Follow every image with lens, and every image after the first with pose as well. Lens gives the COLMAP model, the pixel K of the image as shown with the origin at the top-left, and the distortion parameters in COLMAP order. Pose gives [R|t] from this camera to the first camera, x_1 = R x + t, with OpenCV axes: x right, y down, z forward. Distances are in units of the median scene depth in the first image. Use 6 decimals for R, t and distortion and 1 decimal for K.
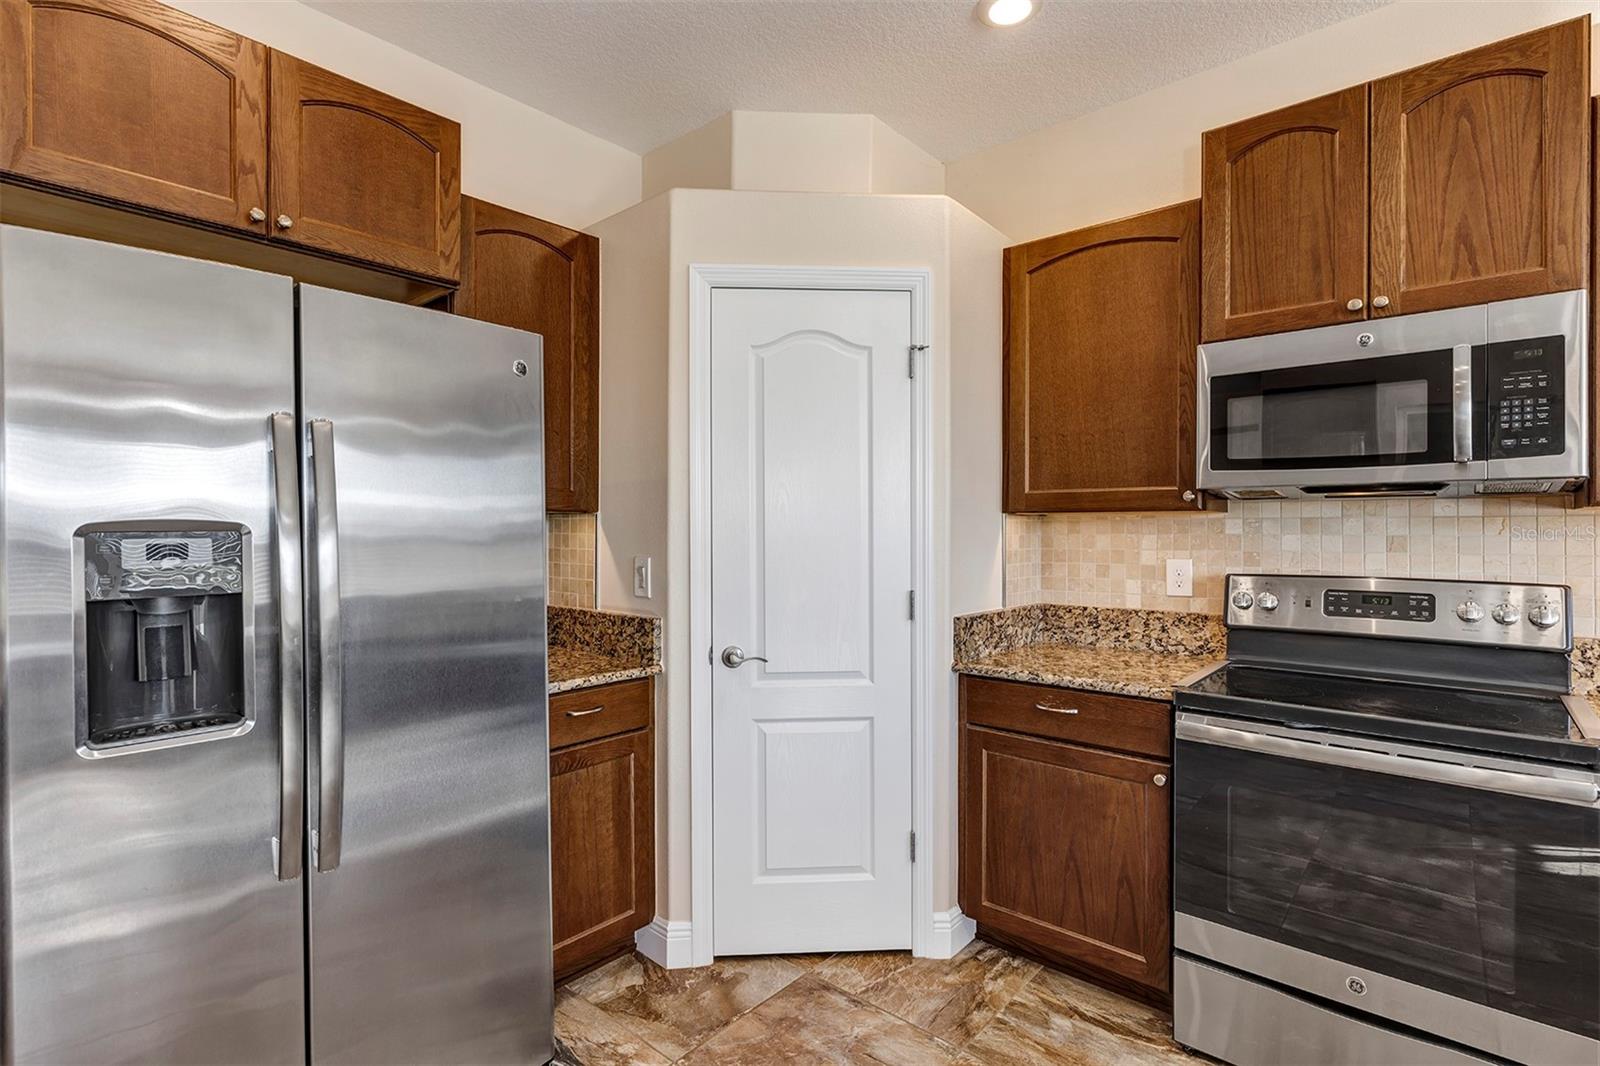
lens RADIAL K [[767.9, 0, 801.1], [0, 767.9, 529.5], [0, 0, 1]] dist [-0.001626, 0.000402]
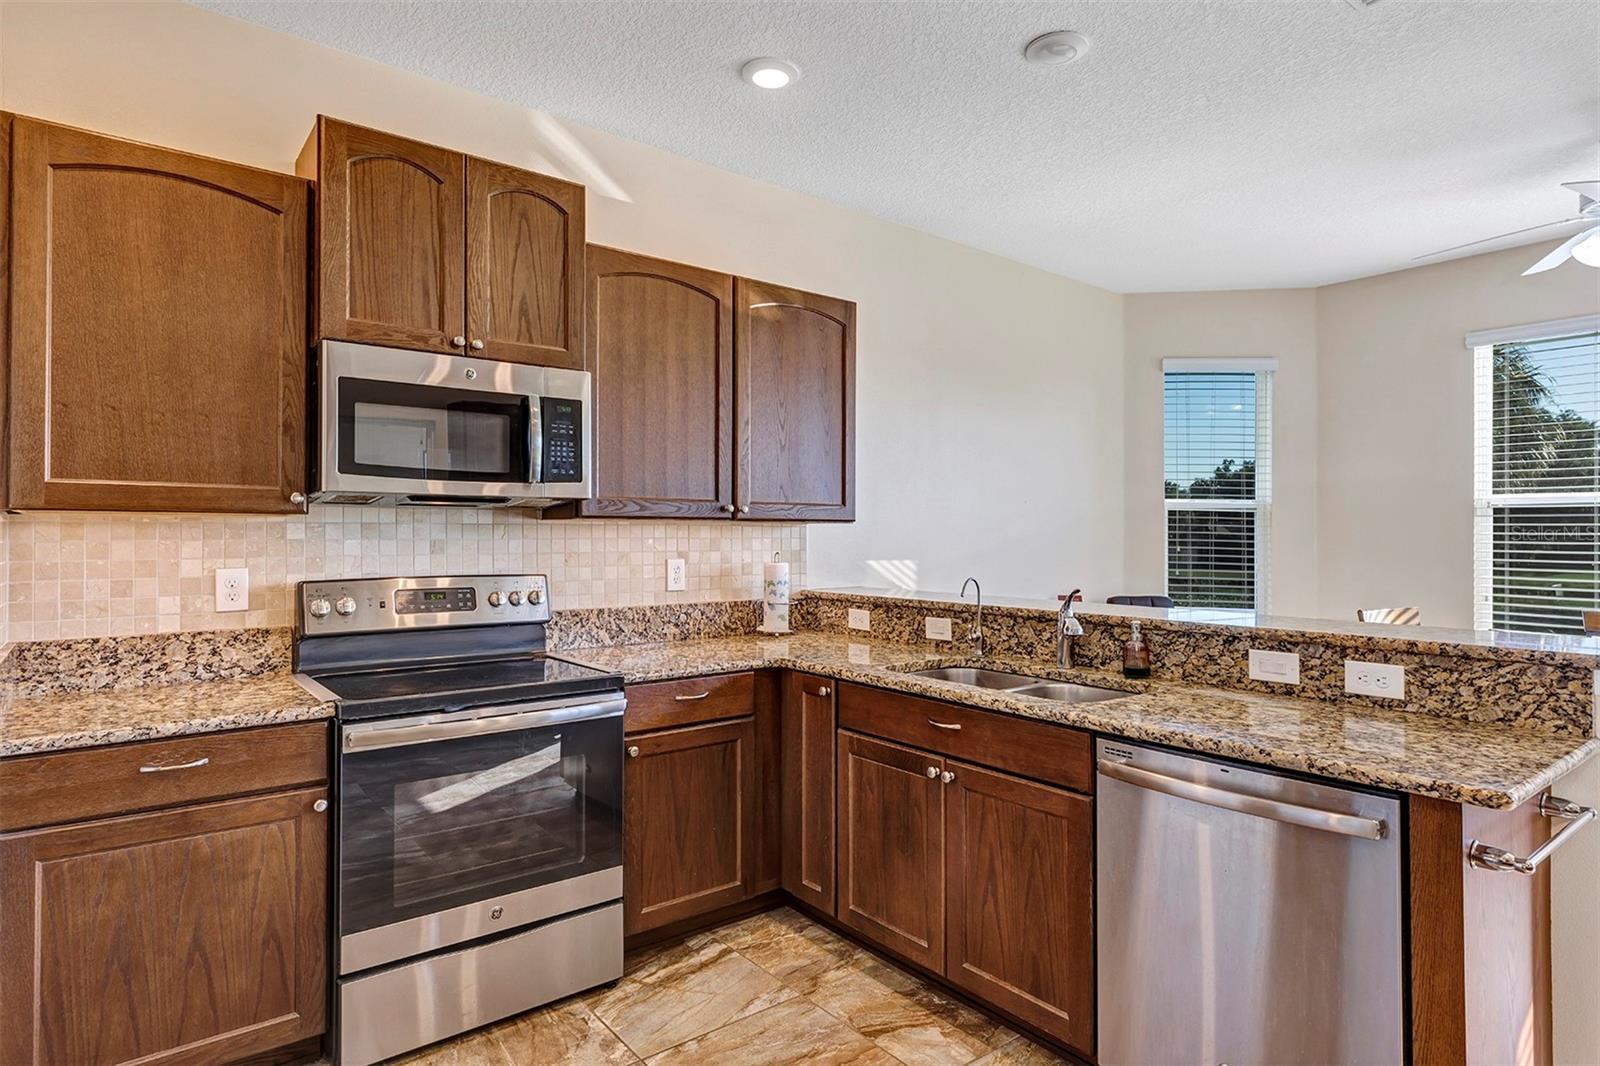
lens RADIAL K [[882.1, 0, 799.9], [0, 882.1, 530.1], [0, 0, 1]] dist [0.001397, -0.000363]
pose [[0.176403, 0.004976, 0.984305, -0.440043], [-0.000285, 0.999987, -0.005004, -0.000025], [-0.984318, 0.000602, 0.176402, 0.225203]]
